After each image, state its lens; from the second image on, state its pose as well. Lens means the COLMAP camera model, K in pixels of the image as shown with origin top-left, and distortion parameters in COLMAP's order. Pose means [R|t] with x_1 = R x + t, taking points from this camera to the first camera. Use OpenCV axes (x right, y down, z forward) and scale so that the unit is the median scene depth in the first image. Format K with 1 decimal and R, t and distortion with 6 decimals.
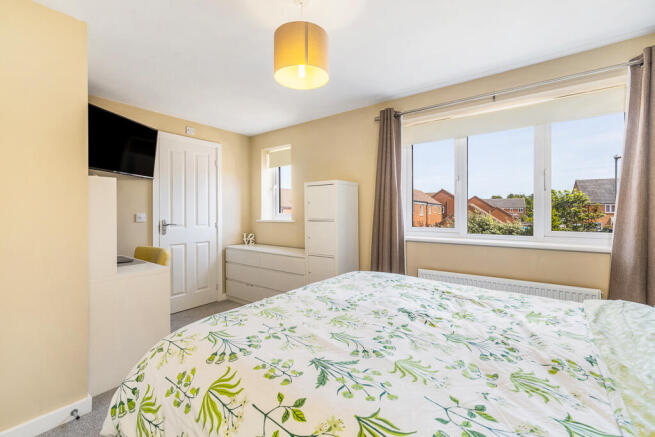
lens RADIAL K [[274.3, 0, 329.6], [0, 274.3, 221.5], [0, 0, 1]] dist [-0.001629, -0.000130]
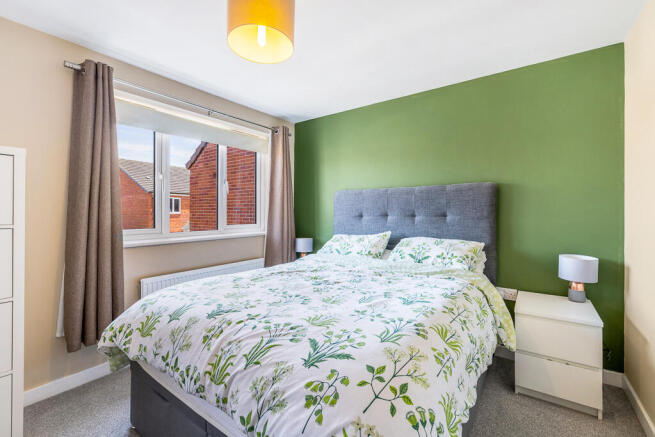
lens RADIAL K [[289.9, 0, 321.9], [0, 289.9, 211.6], [0, 0, 1]] dist [-0.004194, -0.000210]
pose [[0.000987, 0.006973, 0.999975, -1.183164], [0.030946, 0.999497, -0.007000, -0.015778], [-0.999521, 0.030953, 0.000771, 1.011606]]
